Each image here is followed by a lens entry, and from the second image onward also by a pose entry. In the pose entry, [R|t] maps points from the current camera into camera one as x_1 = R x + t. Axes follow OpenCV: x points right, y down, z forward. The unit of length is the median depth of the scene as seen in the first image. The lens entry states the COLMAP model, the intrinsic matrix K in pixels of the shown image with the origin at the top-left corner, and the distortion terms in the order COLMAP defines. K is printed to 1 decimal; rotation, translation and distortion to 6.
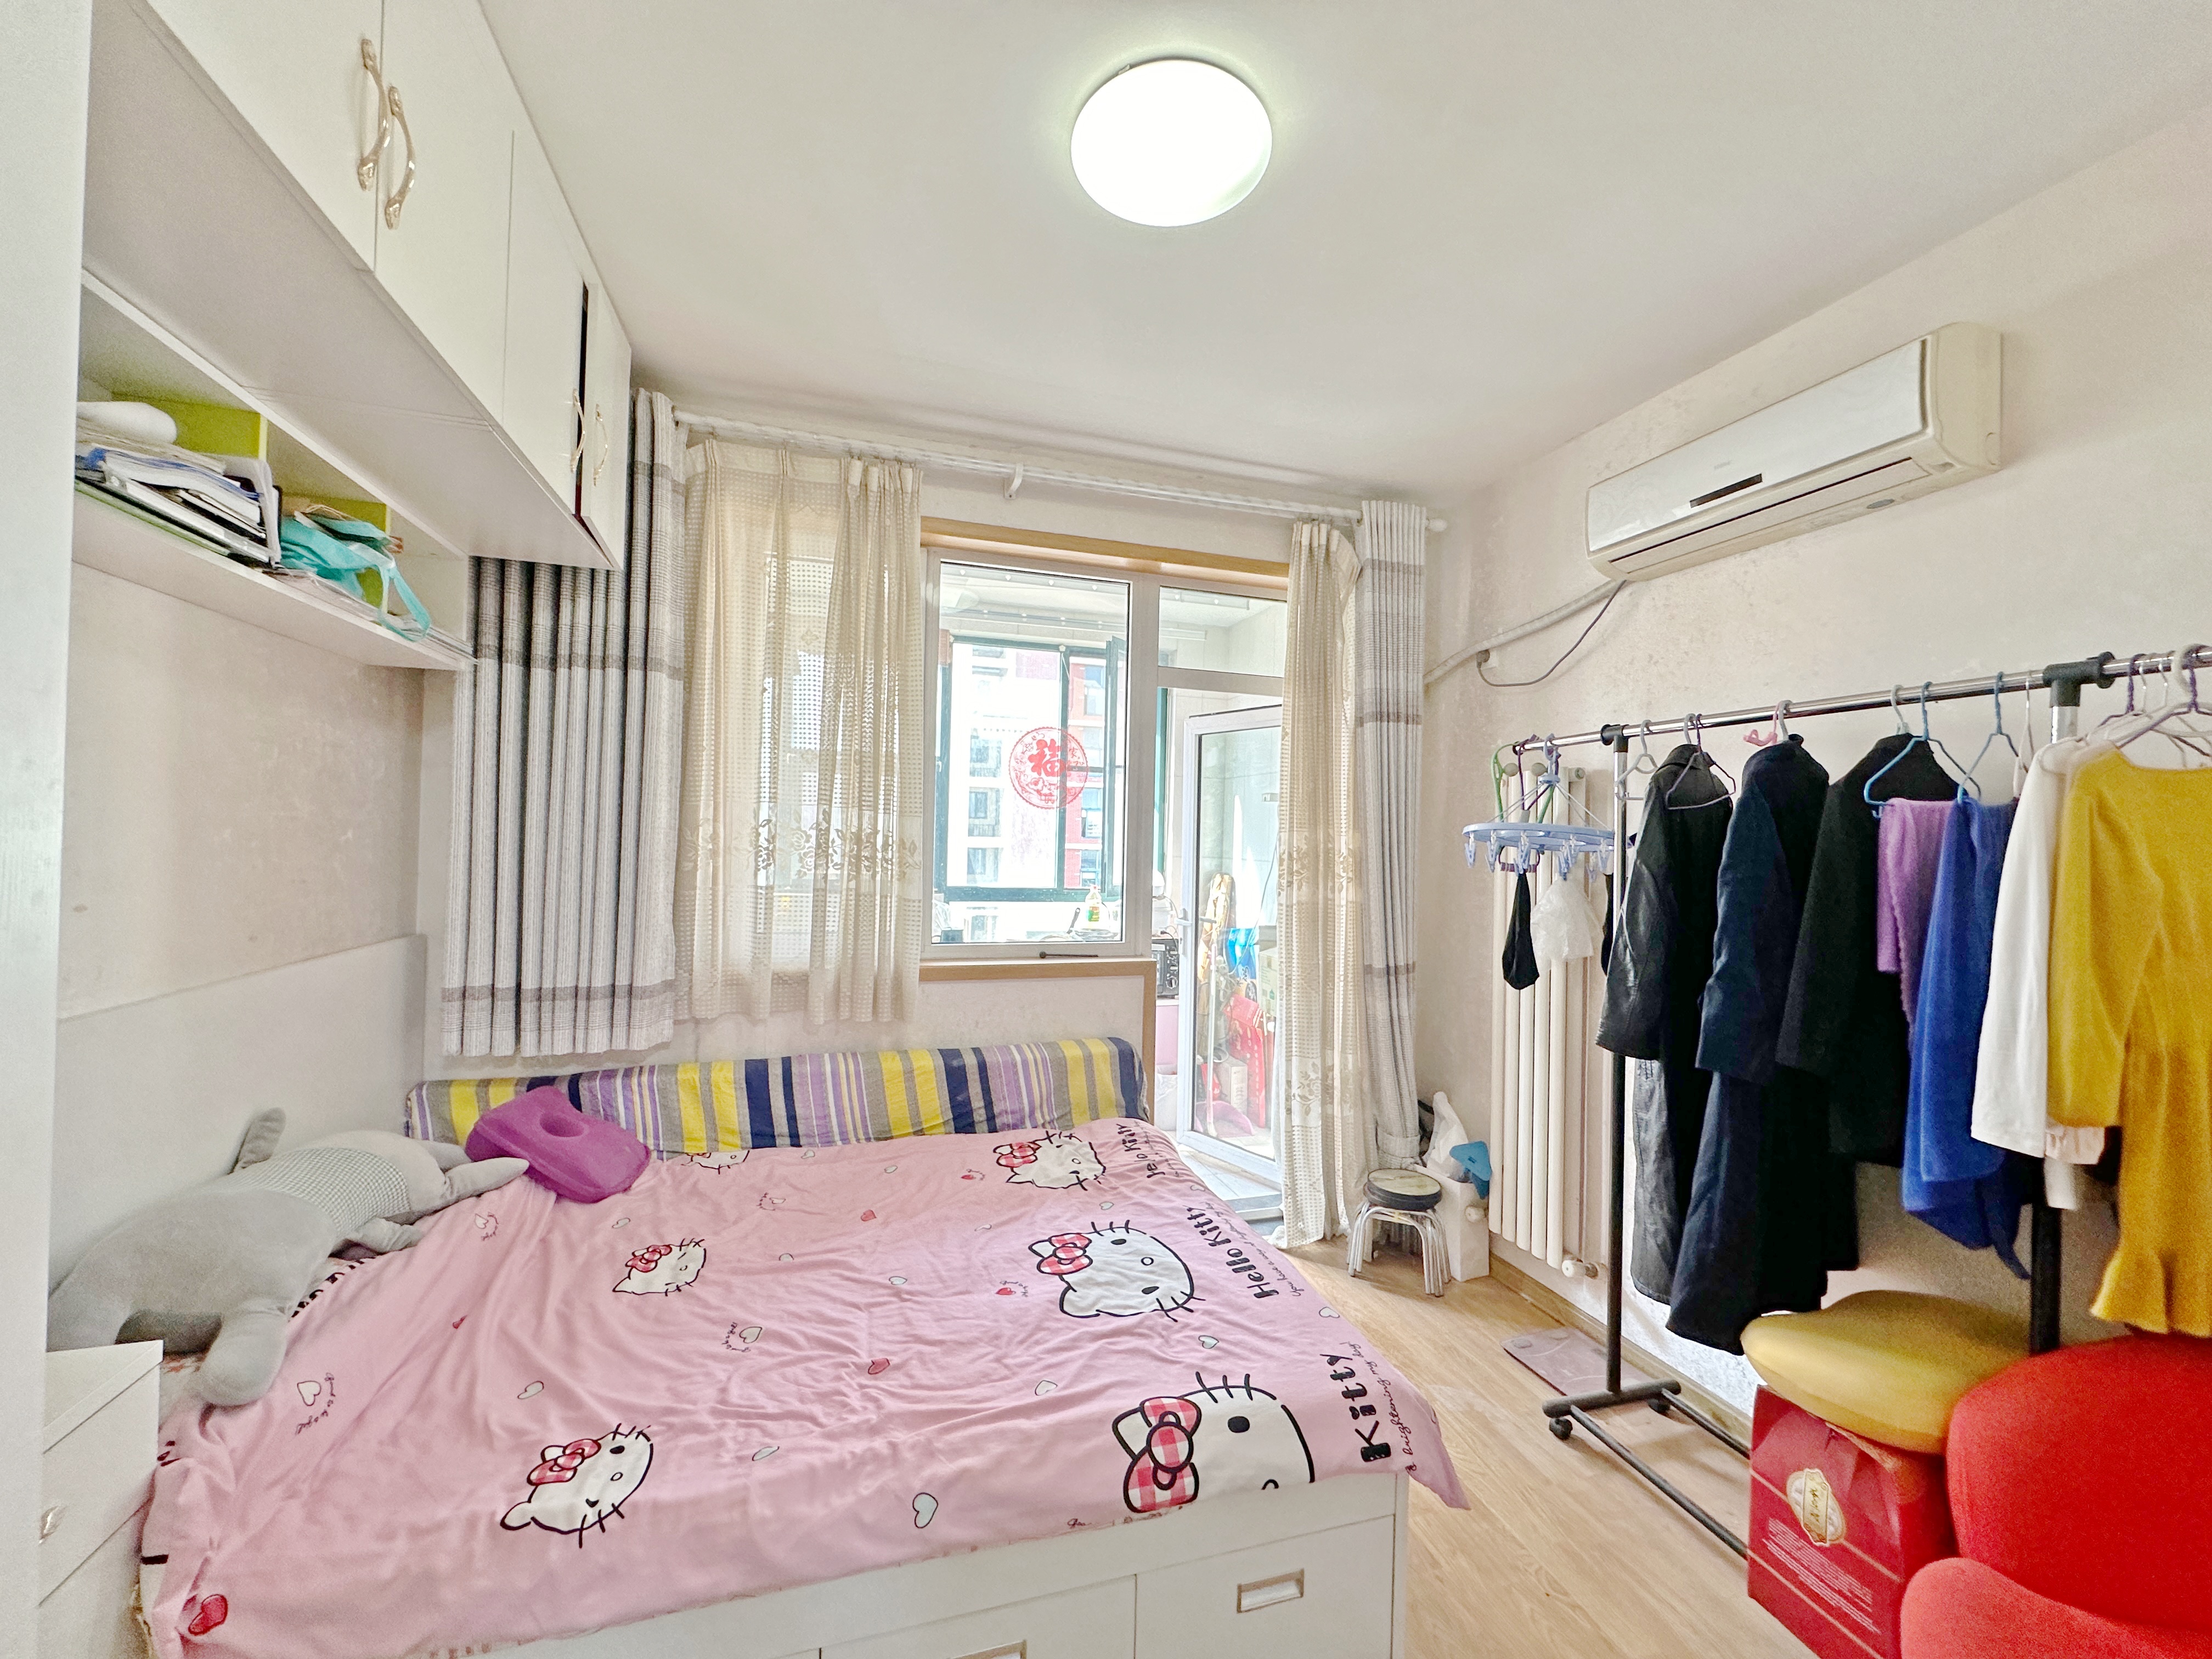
lens RADIAL K [[875.8, 0, 1105.2], [0, 875.8, 824.4], [0, 0, 1]] dist [-0.000856, 0.000628]
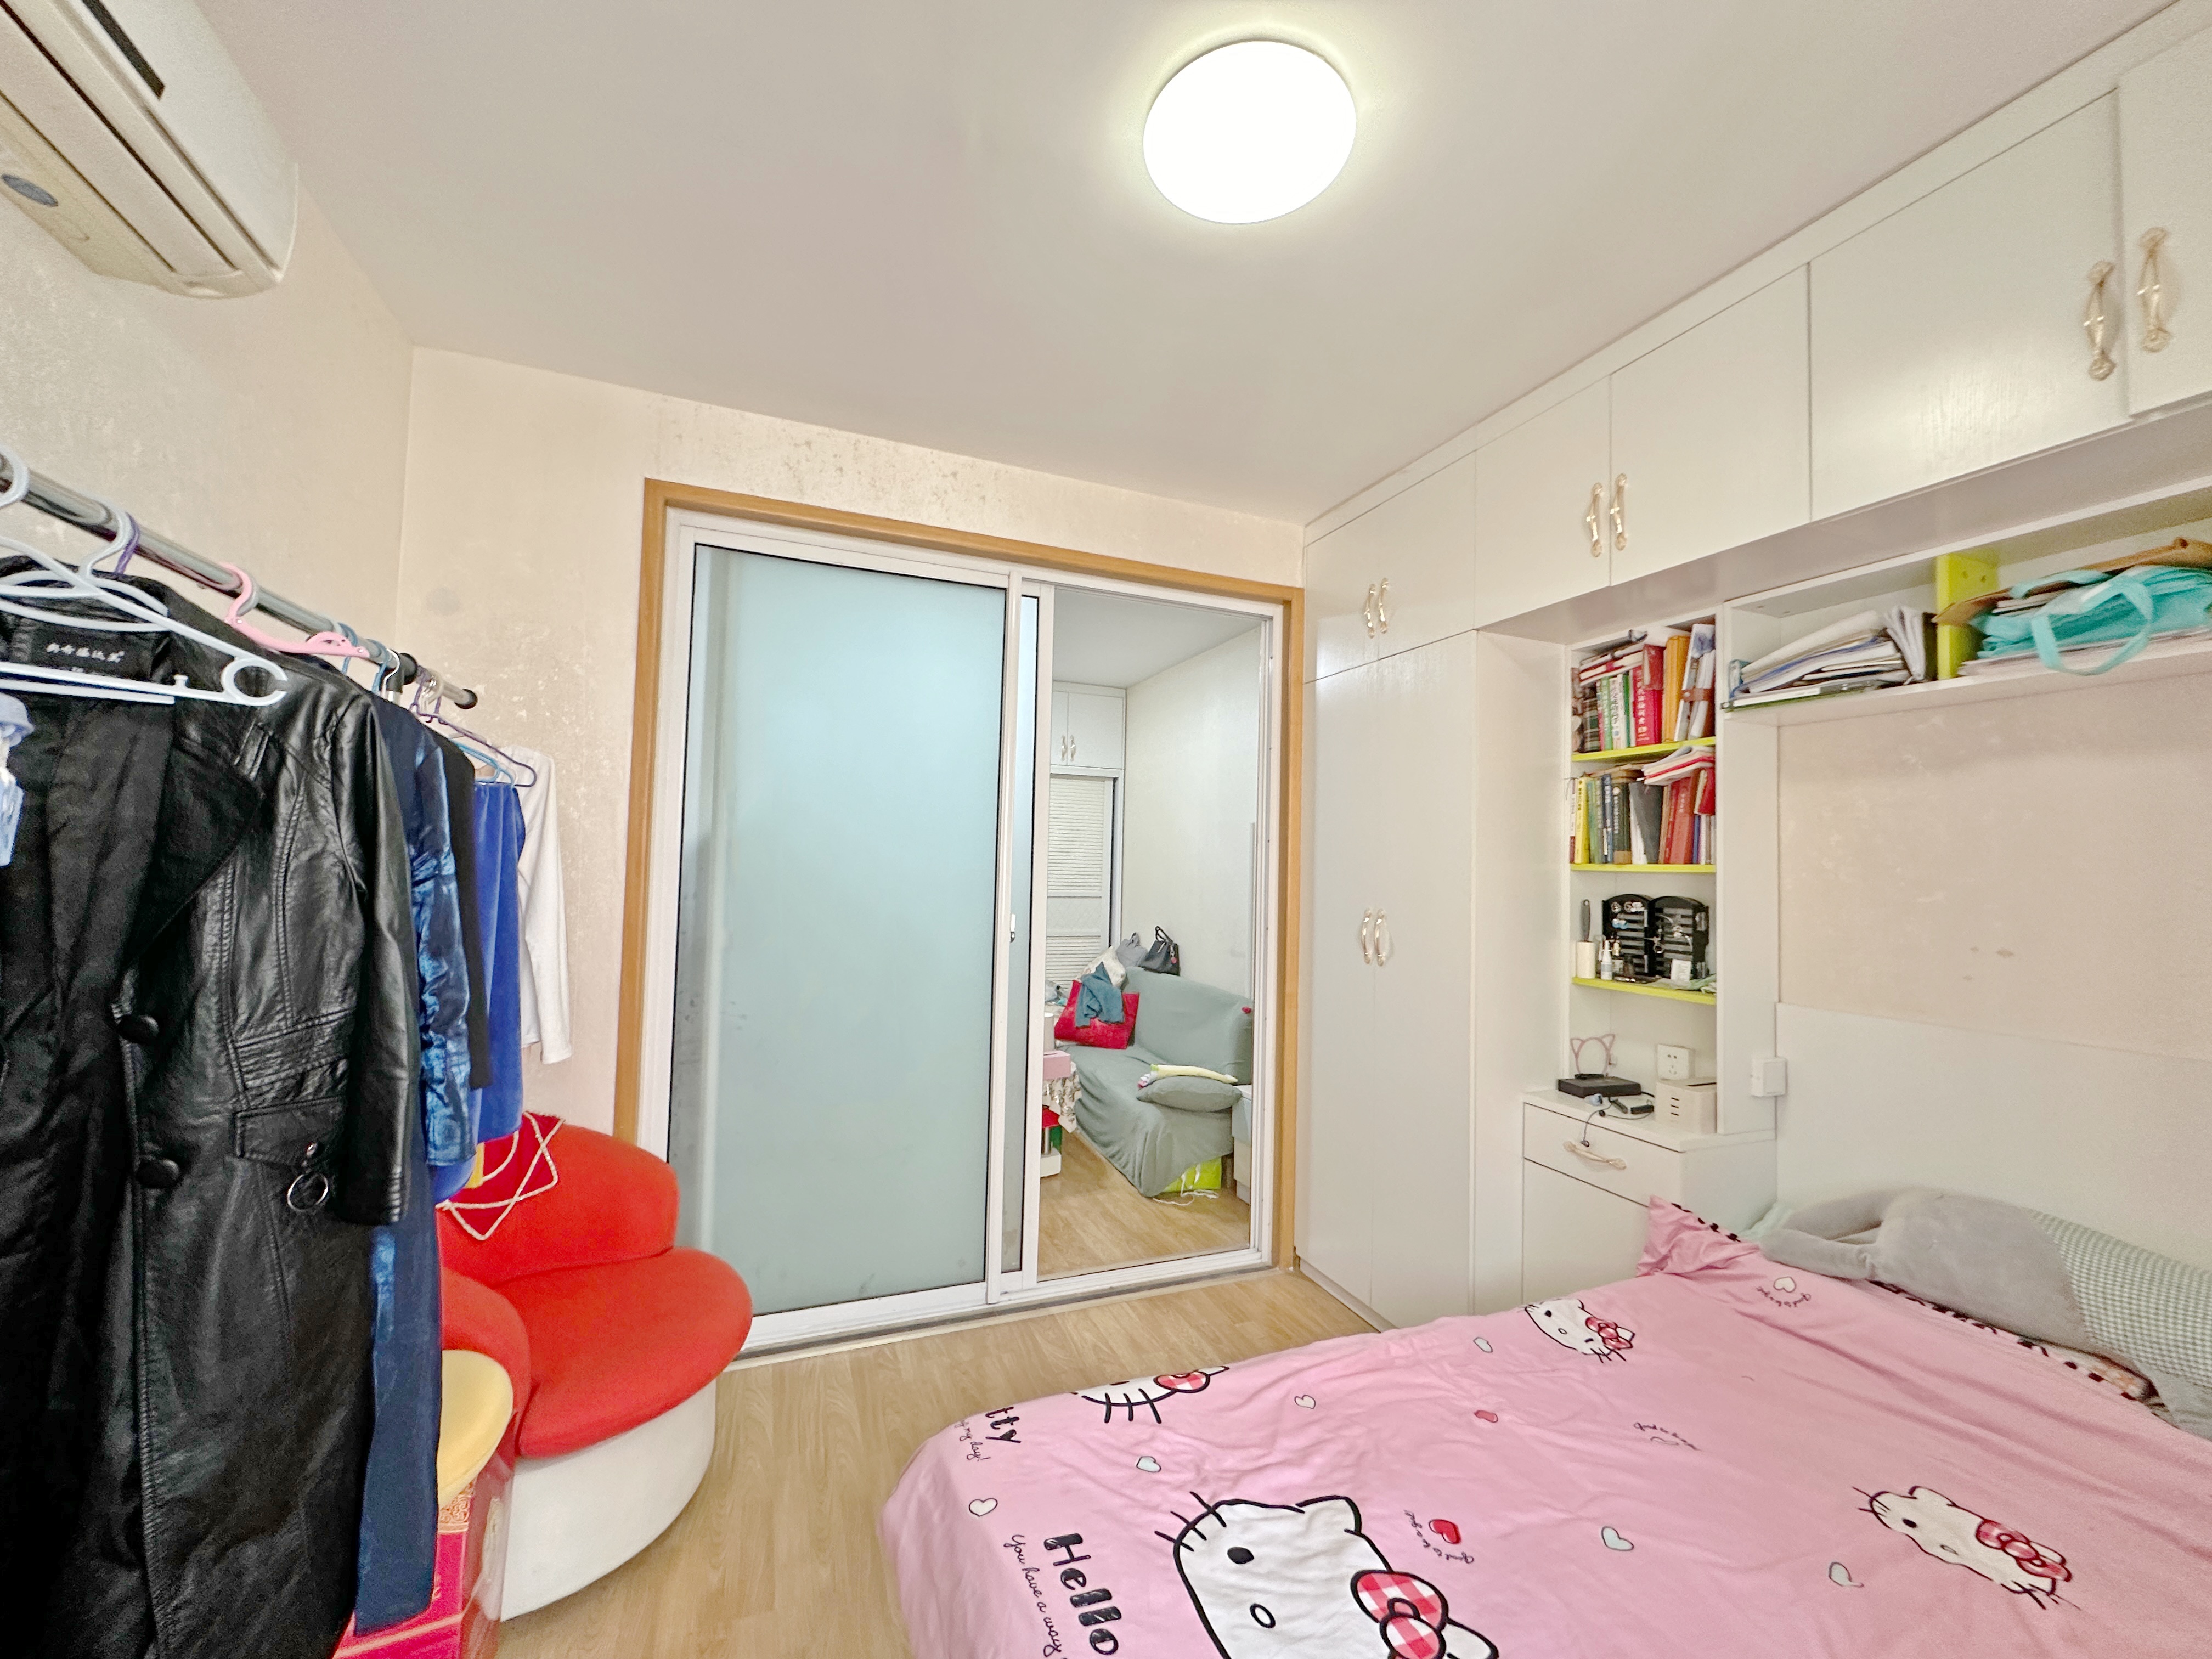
lens RADIAL K [[875.8, 0, 1108.3], [0, 875.8, 829.5], [0, 0, 1]] dist [-0.000856, 0.000628]
pose [[-0.994817, -0.054994, -0.085526, 0.236032], [-0.050447, 0.997242, -0.054440, 0.038405], [0.088284, -0.049843, -0.994848, 1.679742]]
